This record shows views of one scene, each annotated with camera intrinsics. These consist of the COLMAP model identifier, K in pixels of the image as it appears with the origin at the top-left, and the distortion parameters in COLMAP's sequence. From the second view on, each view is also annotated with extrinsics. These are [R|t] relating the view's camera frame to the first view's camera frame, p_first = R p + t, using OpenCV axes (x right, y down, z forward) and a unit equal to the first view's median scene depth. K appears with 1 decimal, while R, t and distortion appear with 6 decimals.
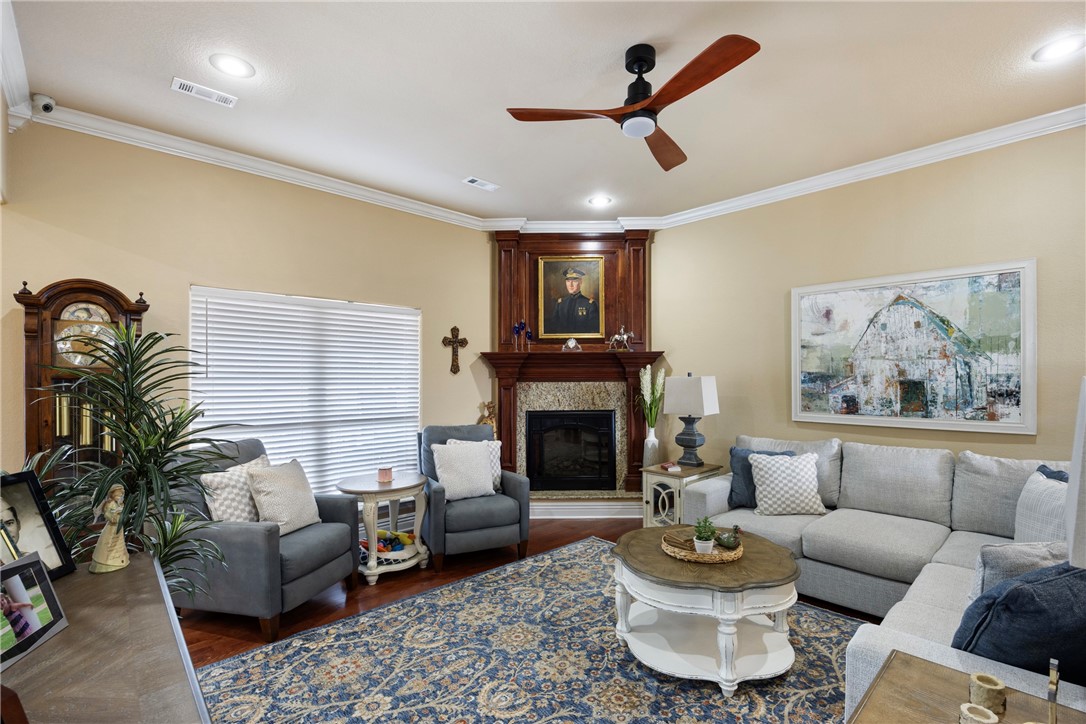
lens RADIAL K [[487.7, 0, 571.0], [0, 487.7, 376.0], [0, 0, 1]] dist [-0.021580, 0.000057]
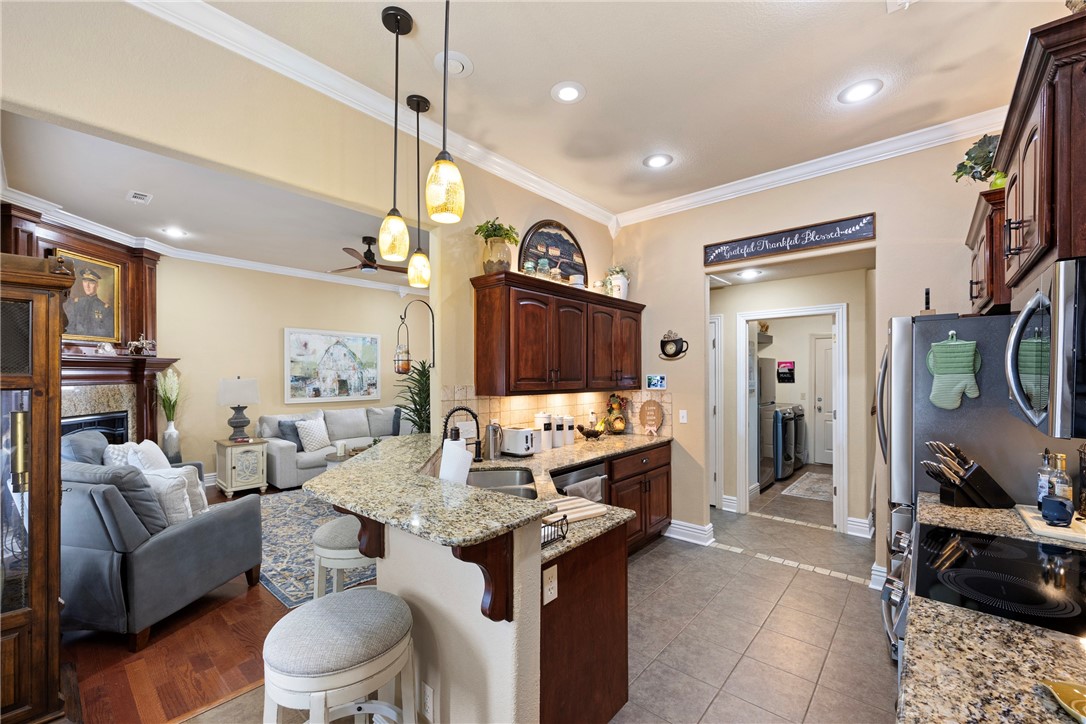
lens RADIAL K [[444.1, 0, 542.5], [0, 444.1, 375.1], [0, 0, 1]] dist [-0.001283, -0.000247]
pose [[-0.071612, -0.000729, 0.997432, -1.299210], [-0.000331, 1.000000, 0.000707, -0.012644], [-0.997433, -0.000279, -0.071612, 0.210952]]
